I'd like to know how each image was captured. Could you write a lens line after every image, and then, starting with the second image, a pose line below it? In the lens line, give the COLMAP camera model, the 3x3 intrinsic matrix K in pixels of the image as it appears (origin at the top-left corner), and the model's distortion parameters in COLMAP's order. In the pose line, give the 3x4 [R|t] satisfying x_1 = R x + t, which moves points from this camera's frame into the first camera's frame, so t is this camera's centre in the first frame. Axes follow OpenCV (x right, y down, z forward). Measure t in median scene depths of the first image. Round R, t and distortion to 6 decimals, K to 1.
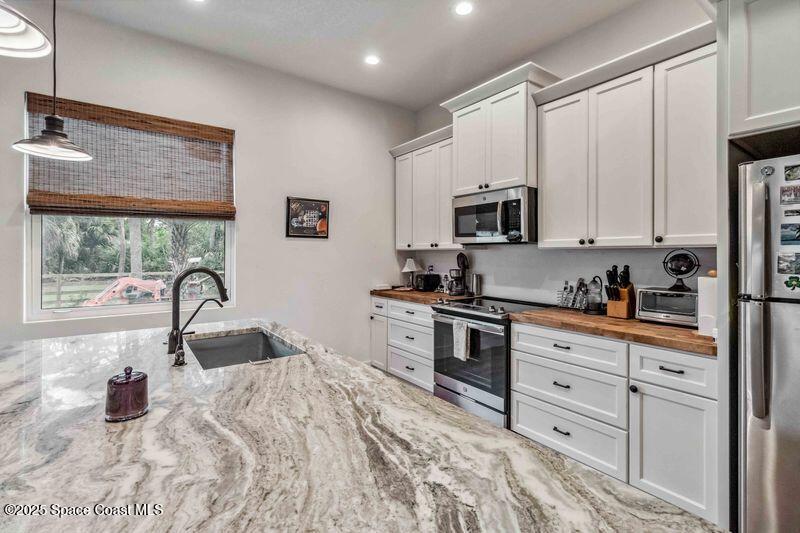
lens RADIAL K [[369.4, 0, 402.7], [0, 369.4, 254.7], [0, 0, 1]] dist [0.001508, 0.000295]
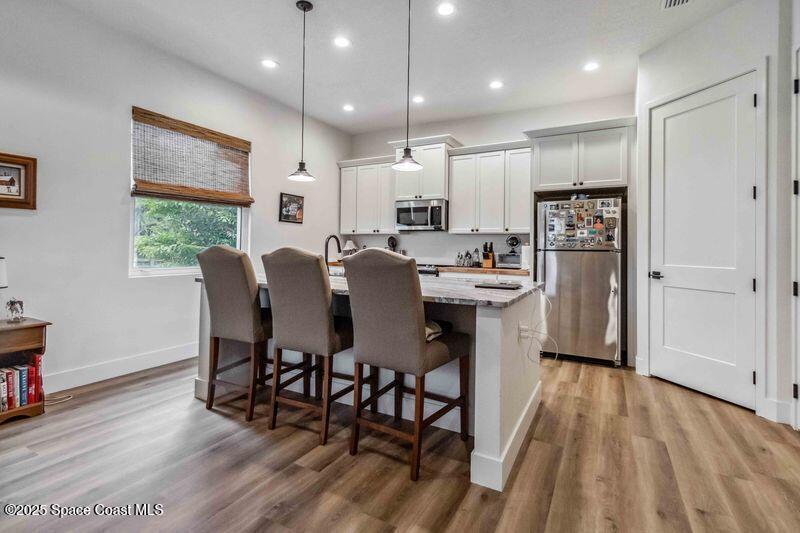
lens RADIAL K [[376.3, 0, 400.0], [0, 376.3, 245.4], [0, 0, 1]] dist [-0.000512, -0.000008]
pose [[0.907396, 0.016280, 0.419961, -0.637316], [-0.013459, 0.999863, -0.009679, 0.062974], [-0.420061, 0.003131, 0.907490, -0.594664]]
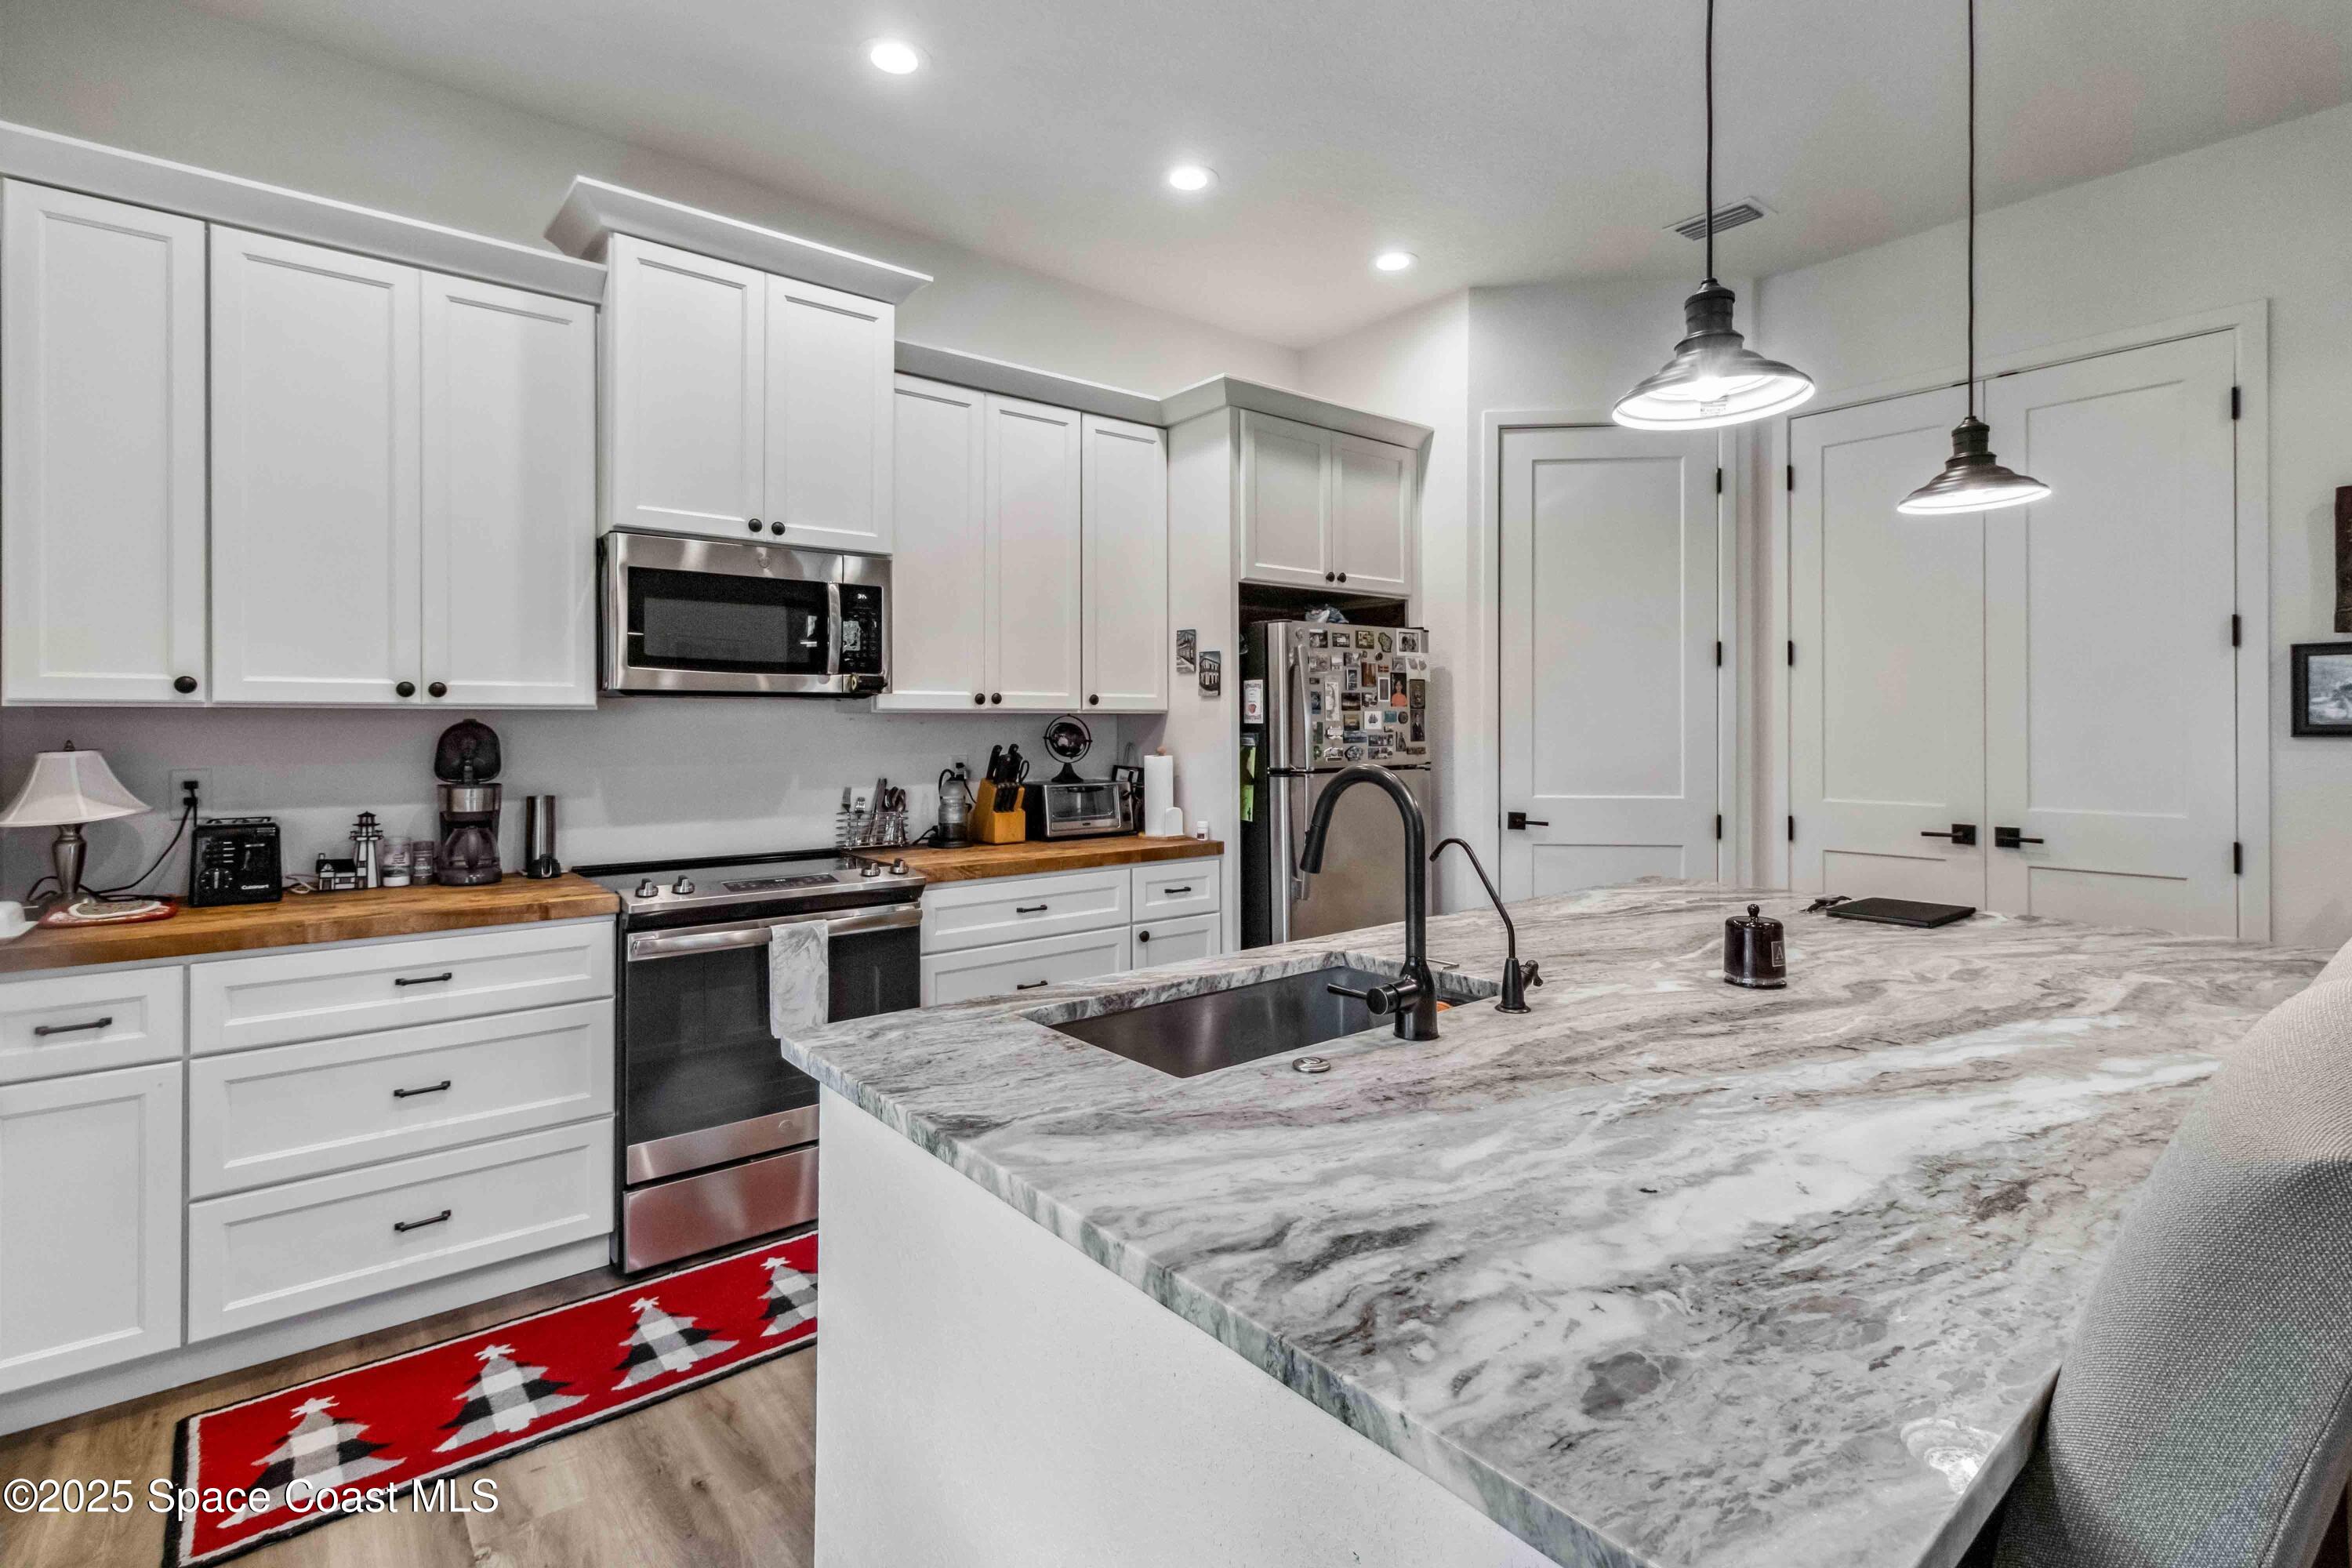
lens RADIAL K [[1106.2, 0, 1176.1], [0, 1106.2, 722.0], [0, 0, 1]] dist [-0.000512, -0.000008]
pose [[-0.050358, -0.002013, 0.998729, -0.893071], [0.002639, 0.999994, 0.002149, -0.006020], [-0.998728, 0.002744, -0.050352, 0.730783]]
